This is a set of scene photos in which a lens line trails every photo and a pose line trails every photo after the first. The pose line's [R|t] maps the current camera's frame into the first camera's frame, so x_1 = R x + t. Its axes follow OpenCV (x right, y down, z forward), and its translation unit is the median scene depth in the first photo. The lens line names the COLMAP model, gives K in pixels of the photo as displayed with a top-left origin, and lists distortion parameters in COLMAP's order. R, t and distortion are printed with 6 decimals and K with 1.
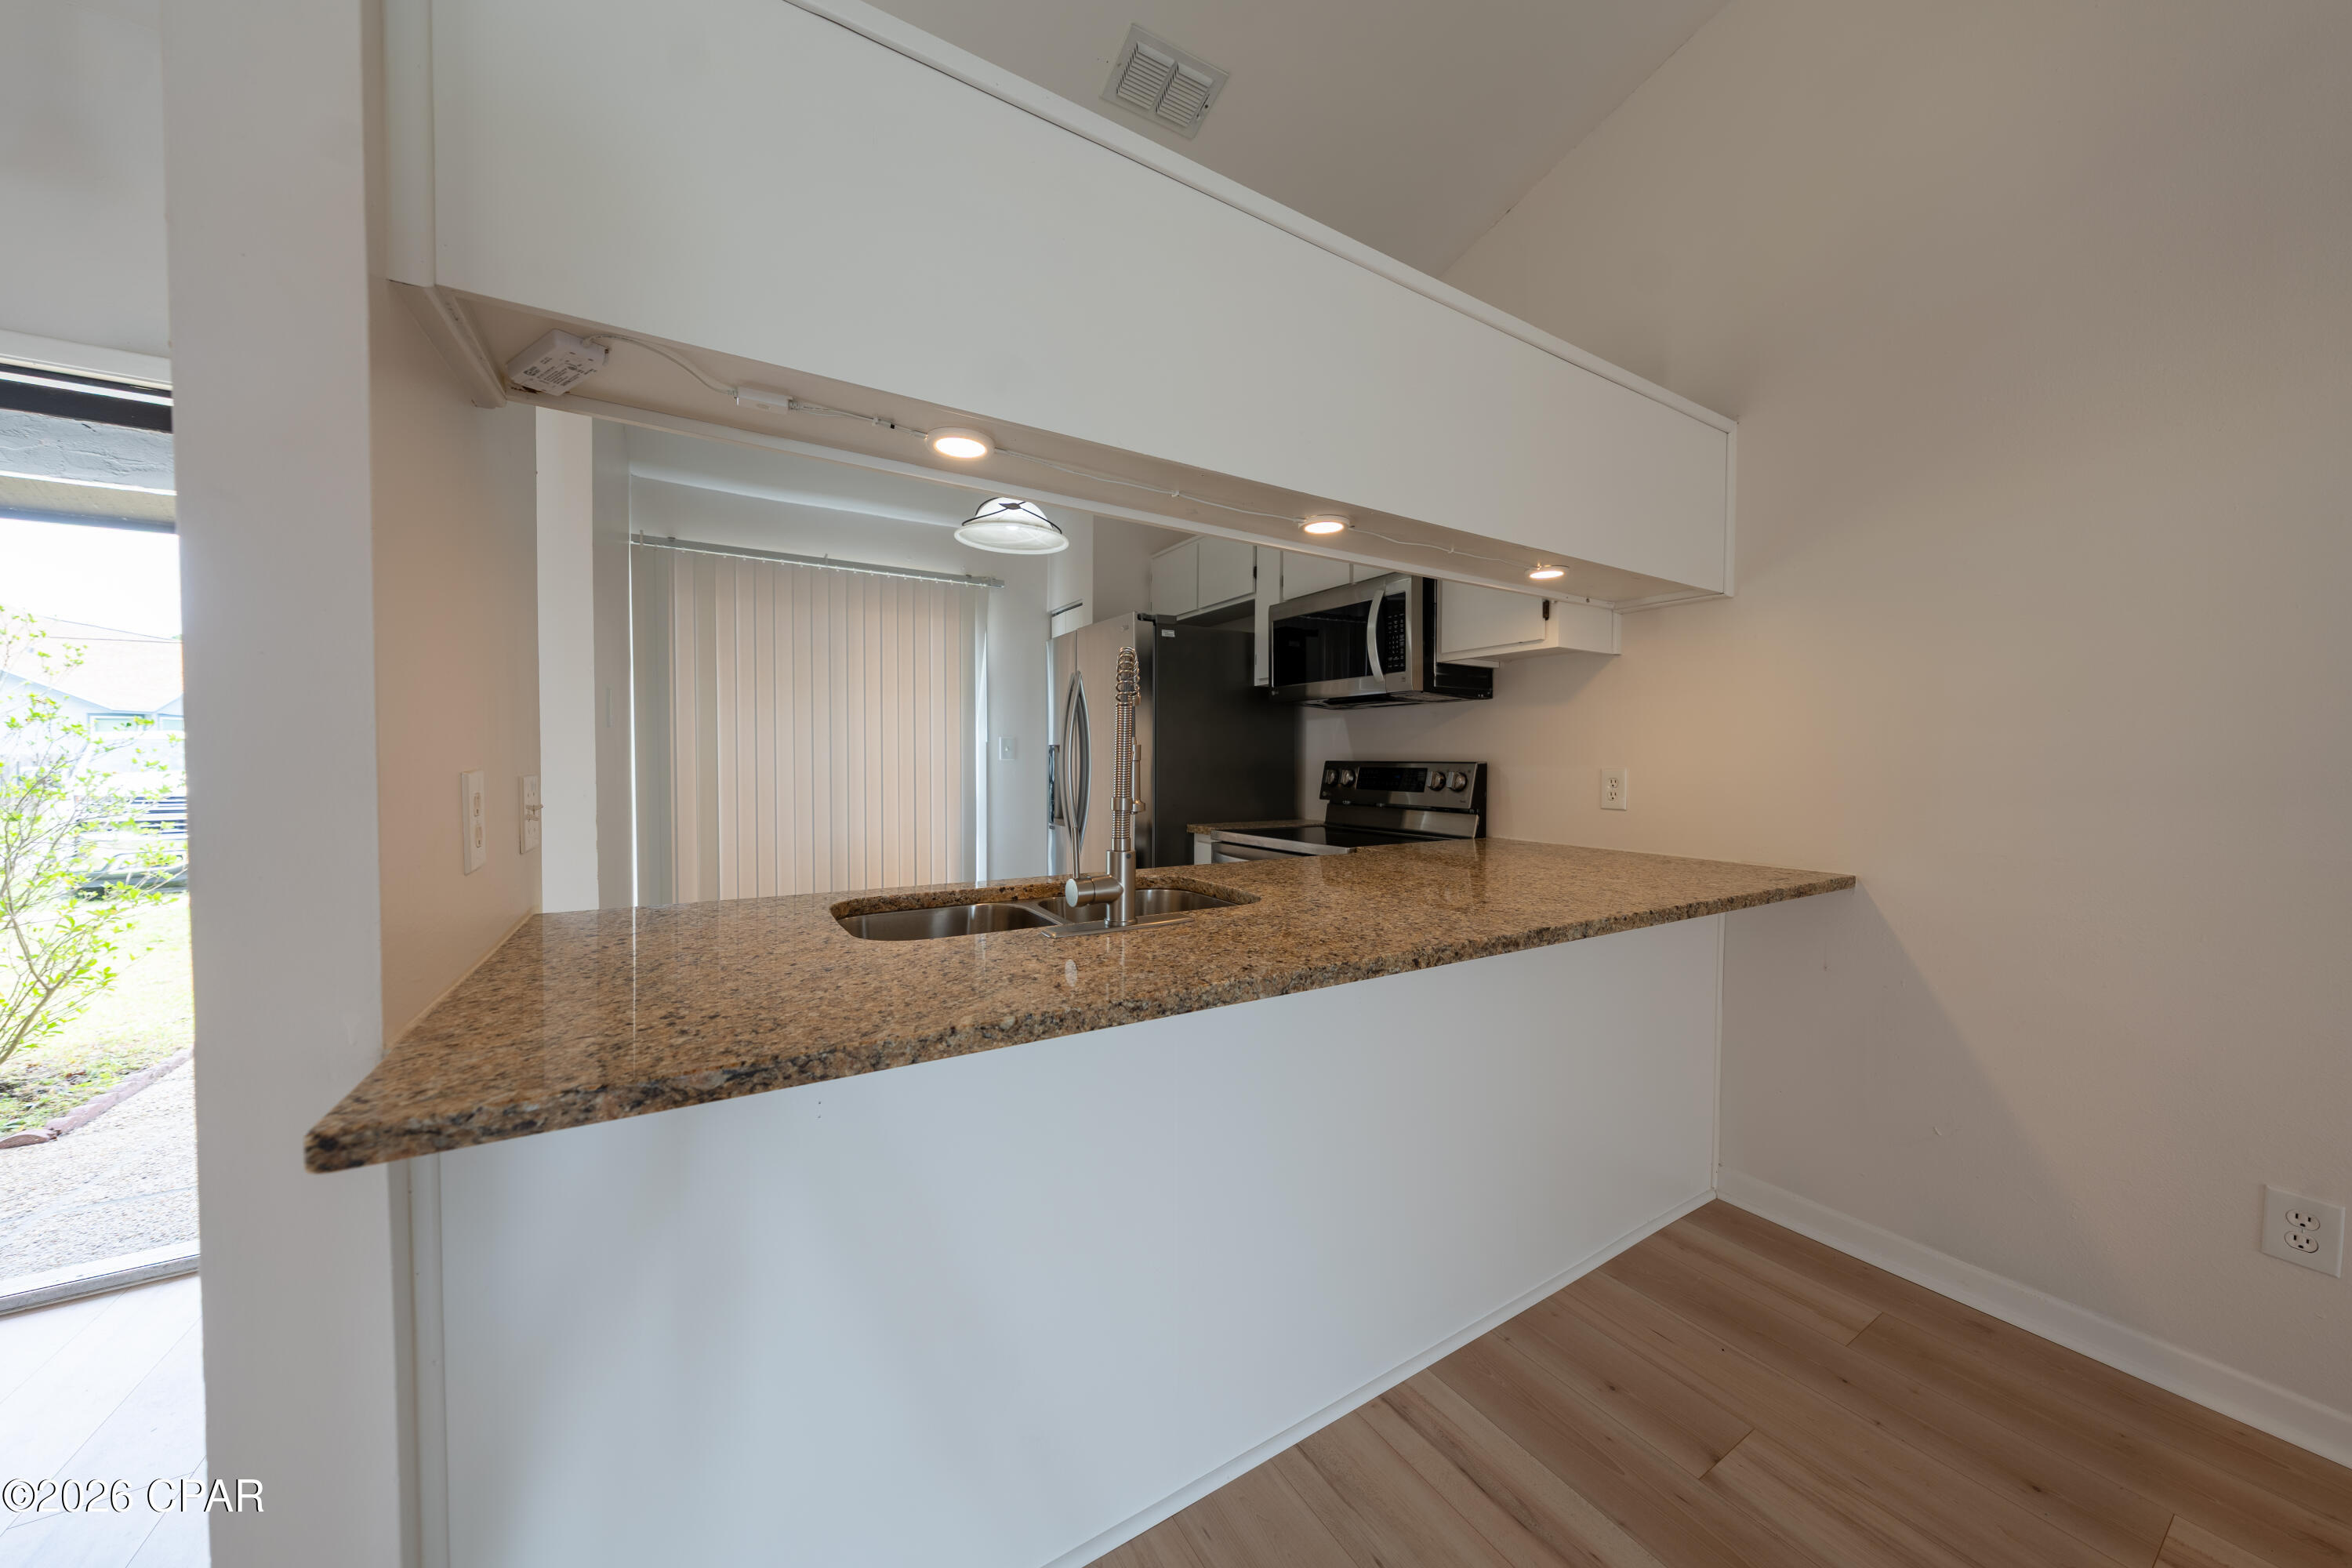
lens RADIAL K [[798.2, 0, 1180.2], [0, 798.2, 775.5], [0, 0, 1]] dist [-0.003055, 0.000411]
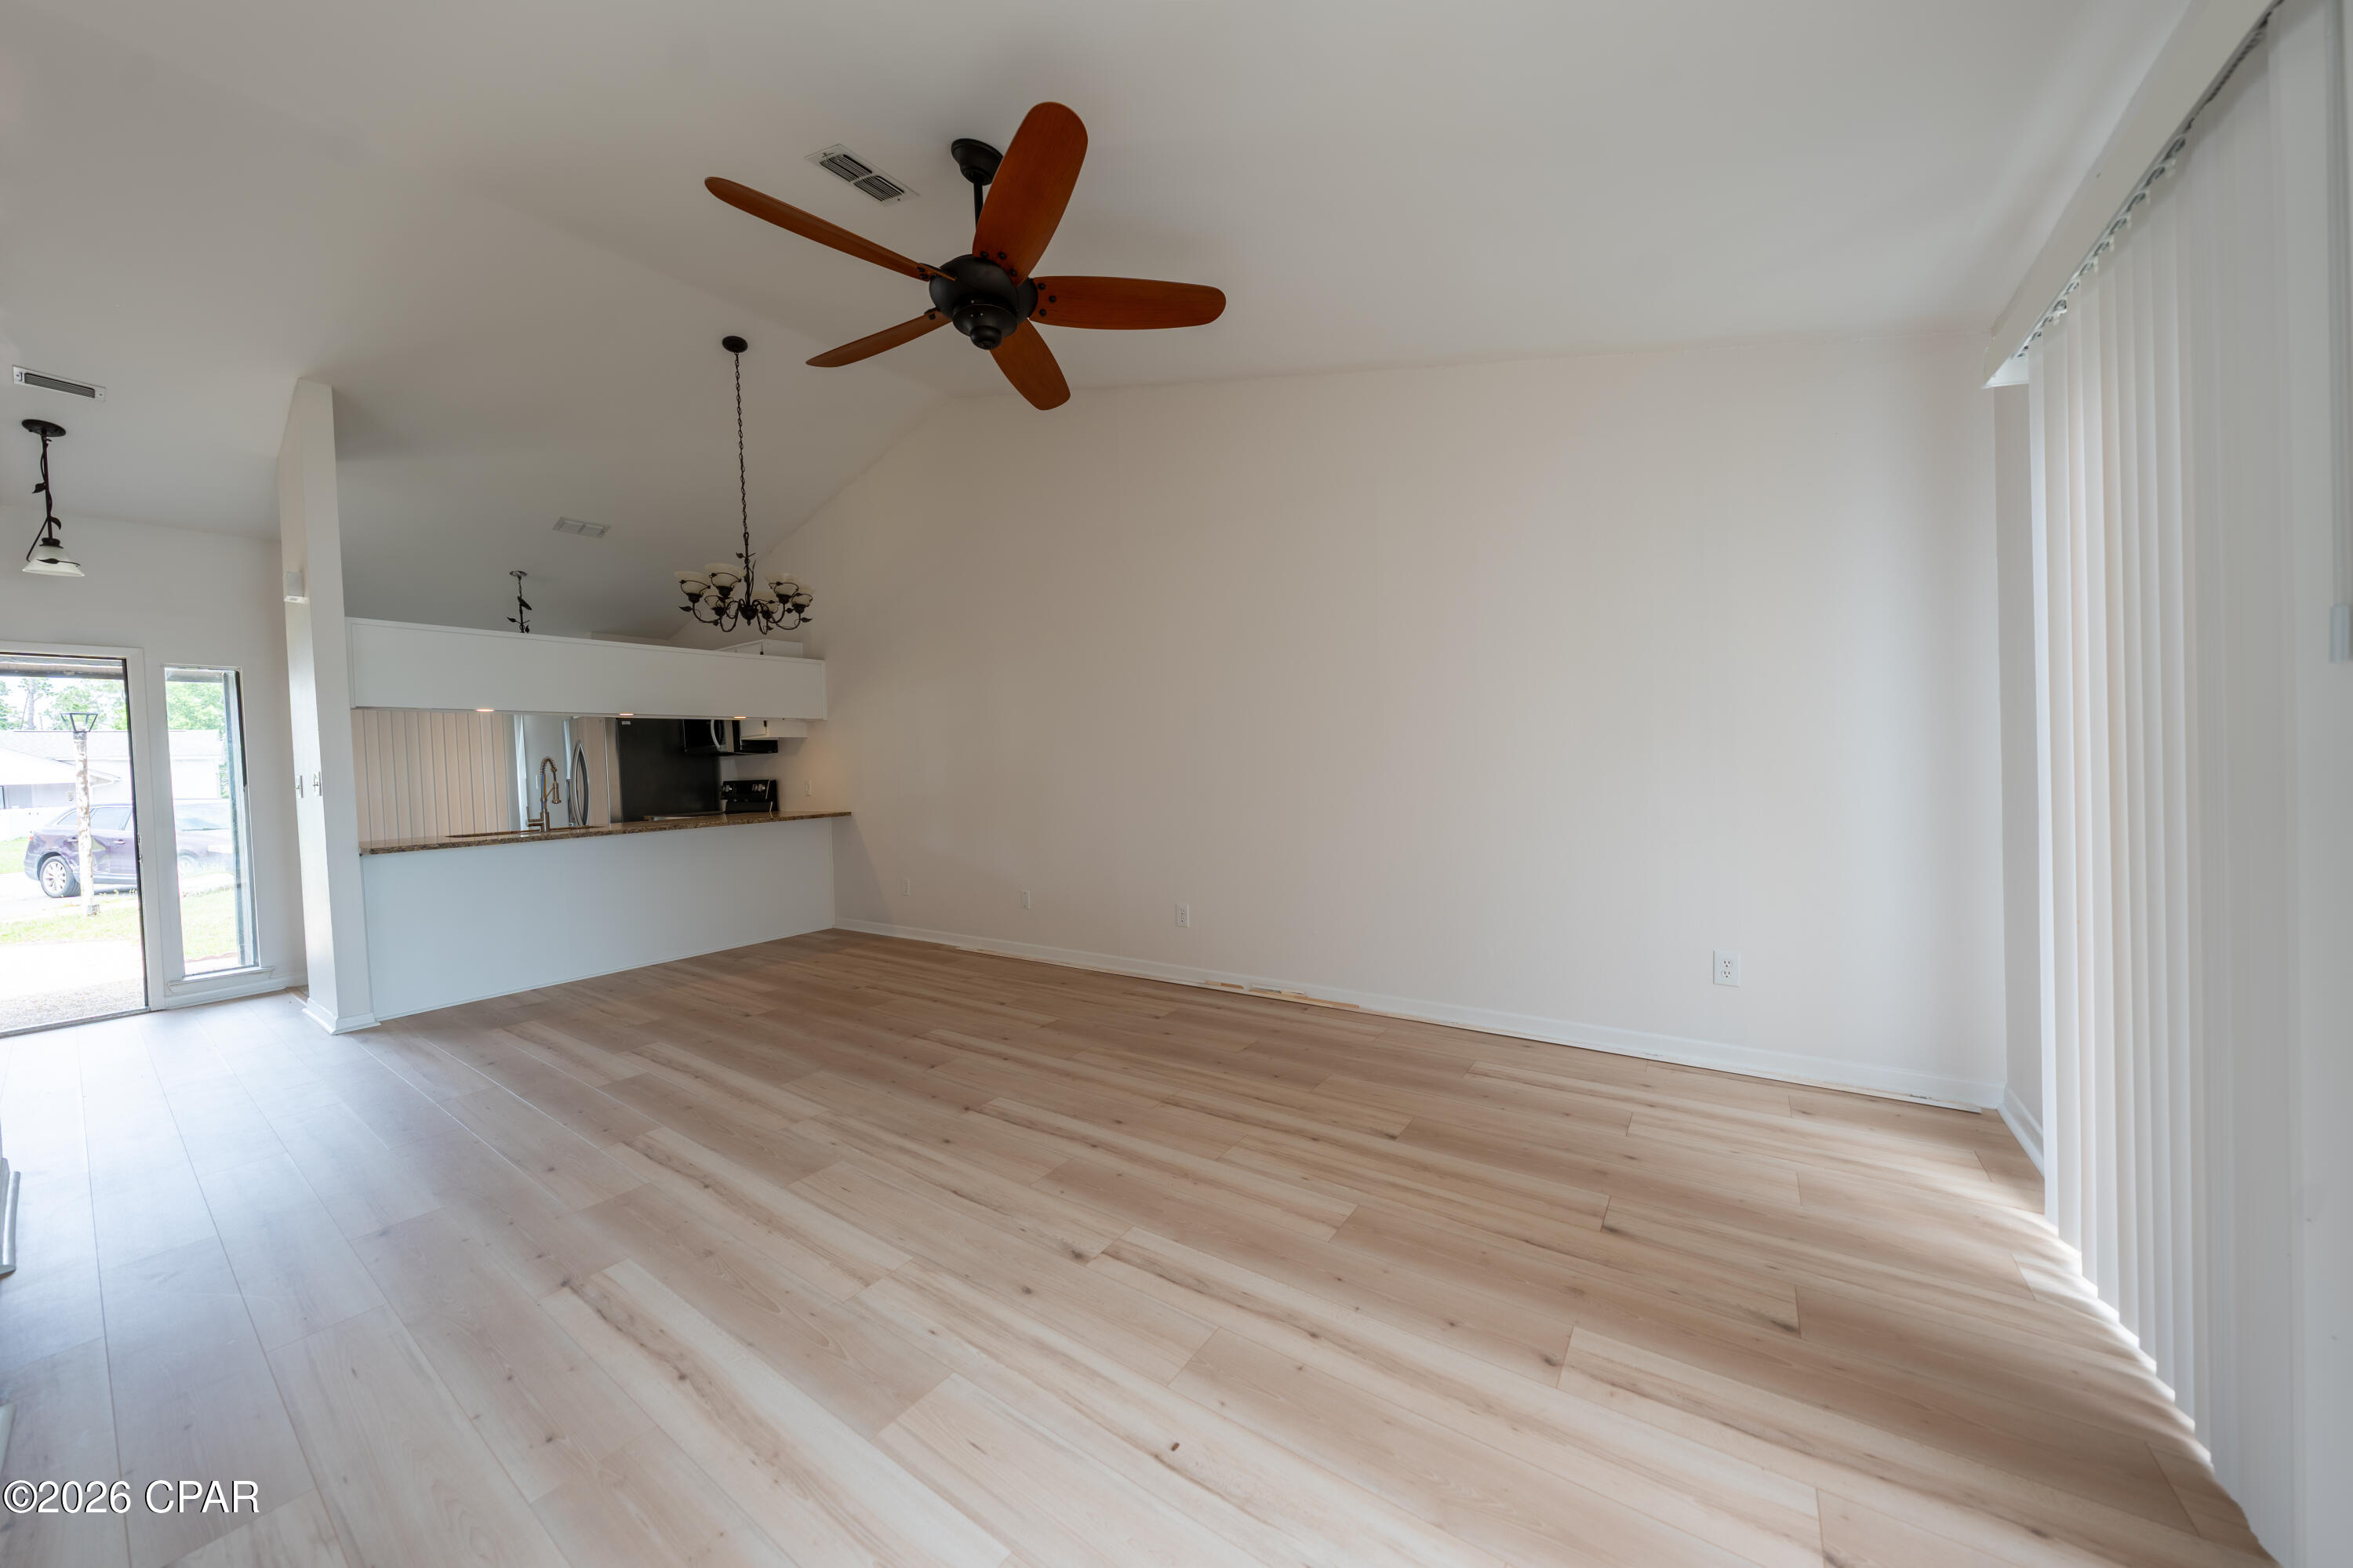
lens RADIAL K [[798.6, 0, 1188.0], [0, 798.6, 779.7], [0, 0, 1]] dist [-0.003055, 0.000411]
pose [[0.916552, -0.050430, 0.396723, 0.477970], [0.053031, 0.998583, 0.004418, 0.032103], [-0.396384, 0.016990, 0.917928, -1.419309]]
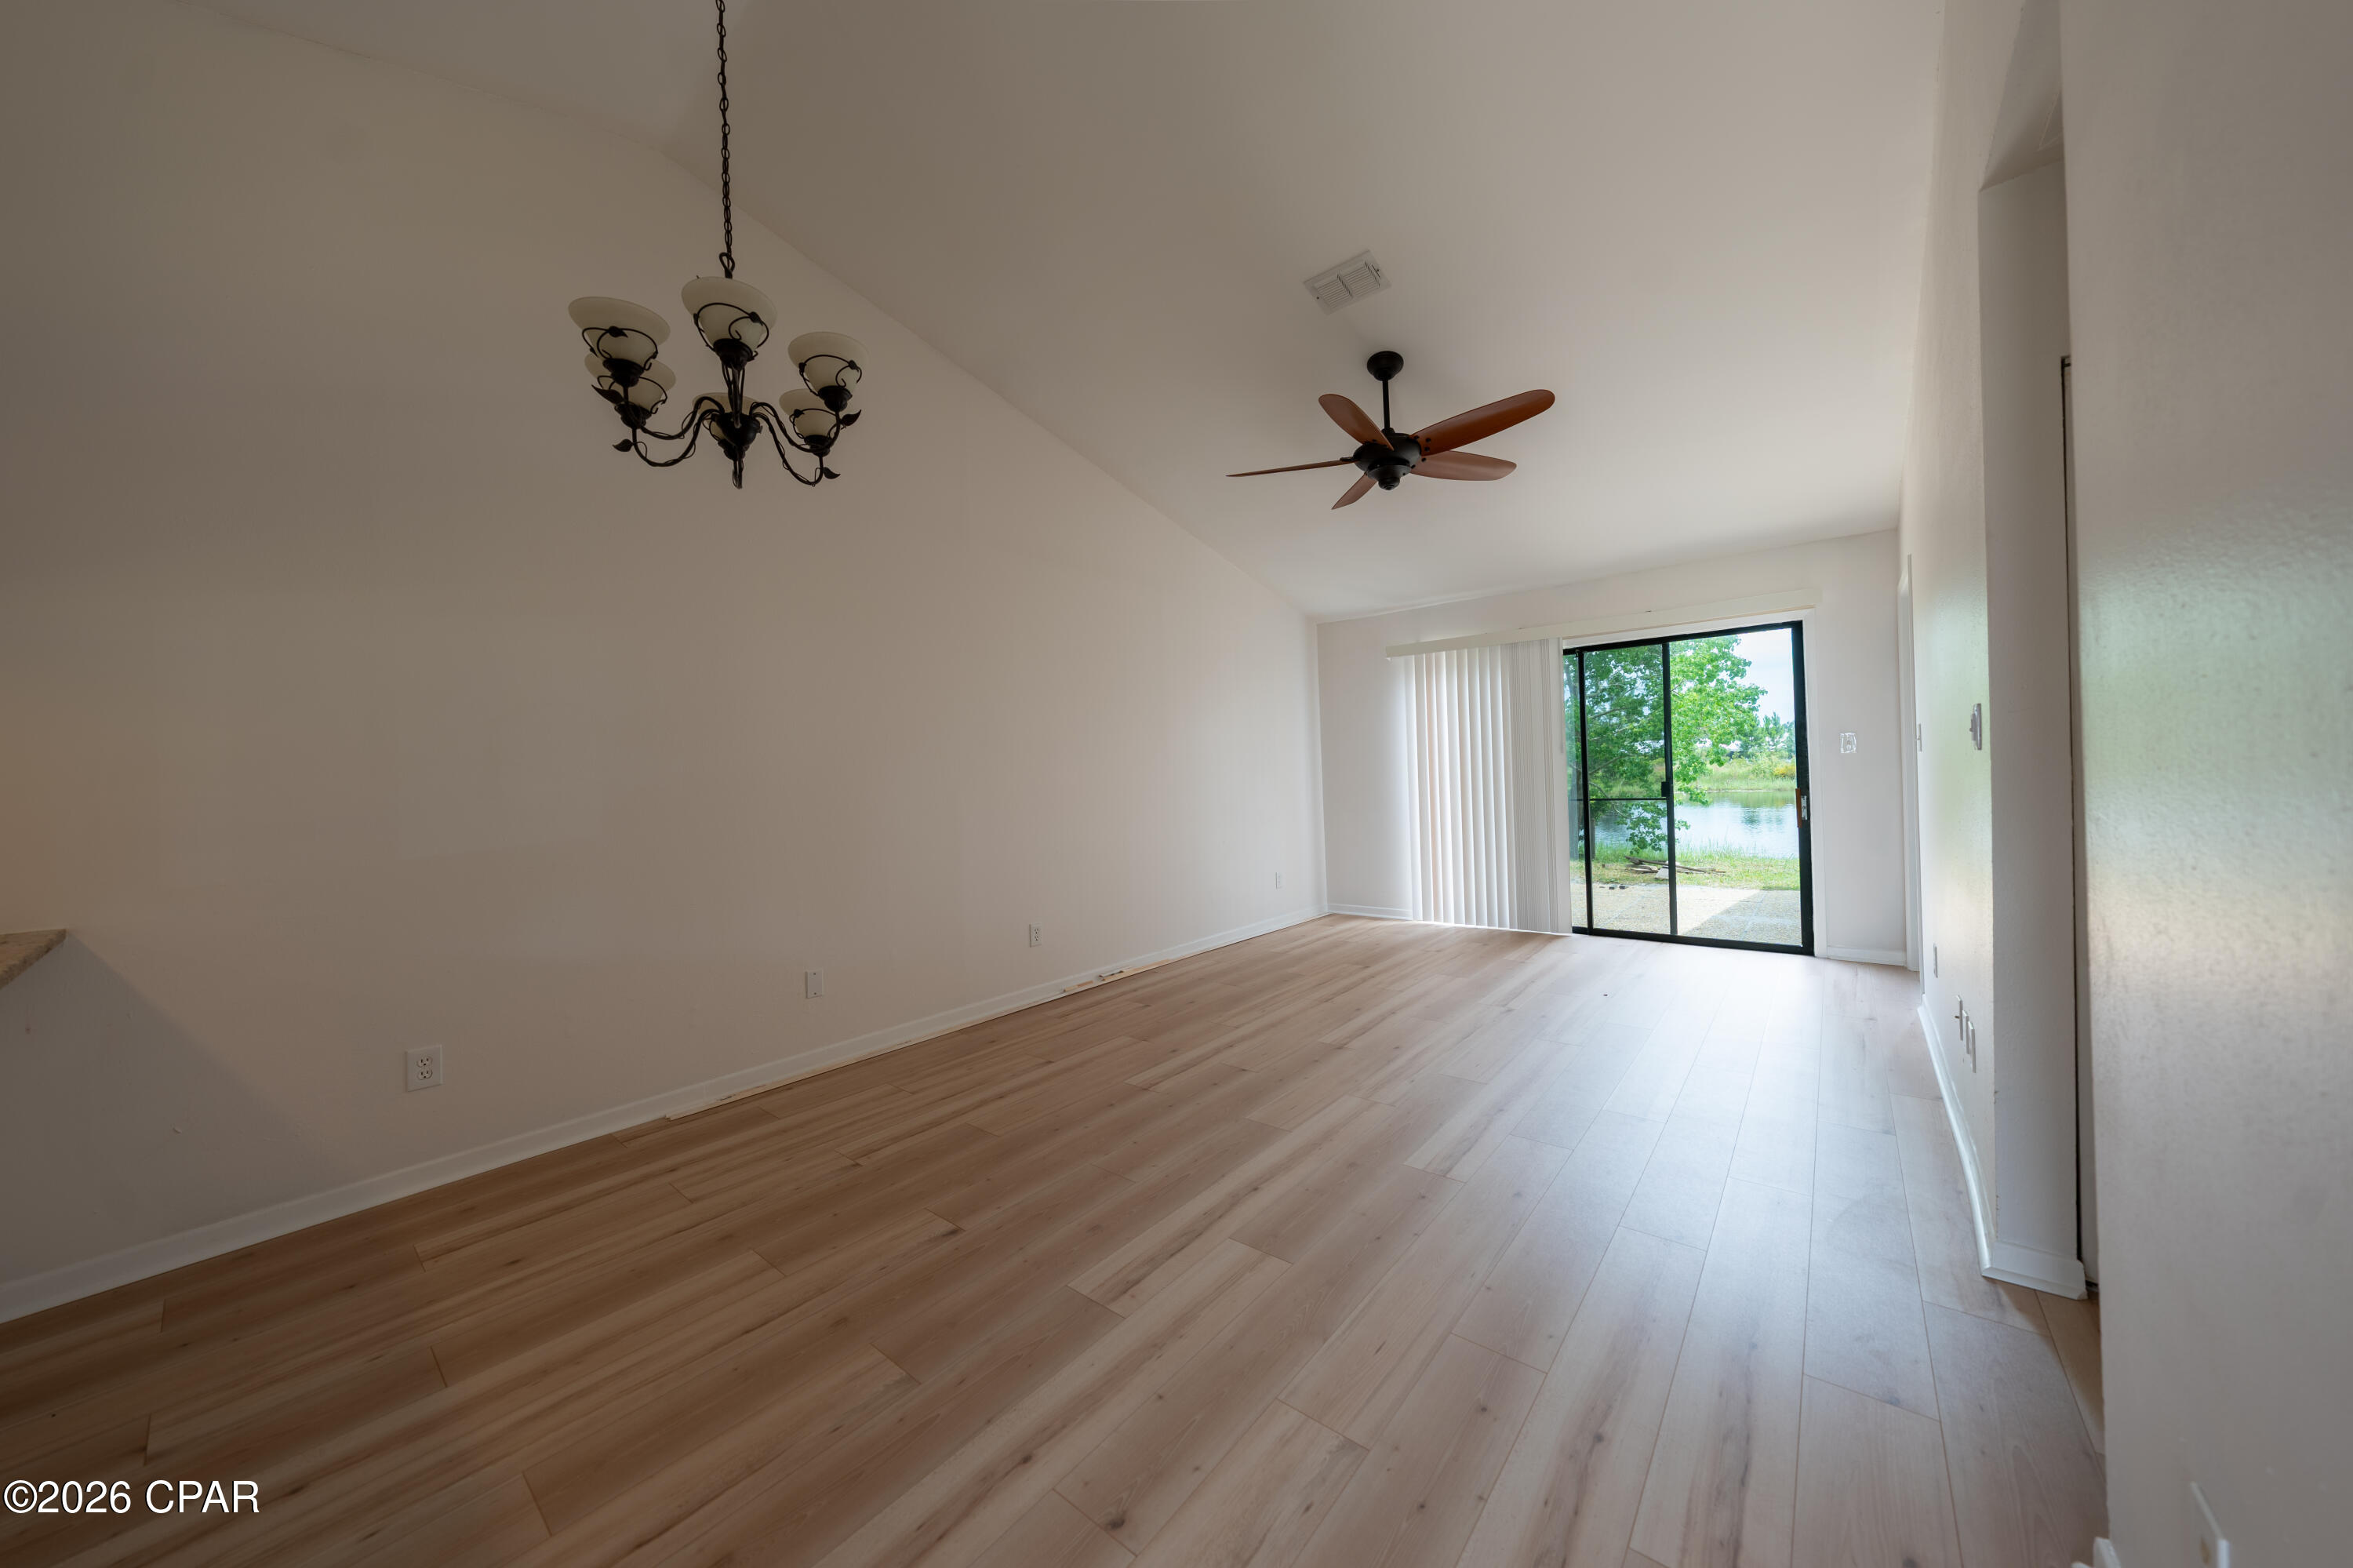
lens RADIAL K [[798.6, 0, 1175.6], [0, 798.6, 777.5], [0, 0, 1]] dist [-0.003055, 0.000411]
pose [[-0.320074, 0.003999, 0.947384, -0.335938], [0.053334, 0.998481, 0.013804, -0.002482], [-0.945890, 0.054946, -0.319801, -0.019118]]
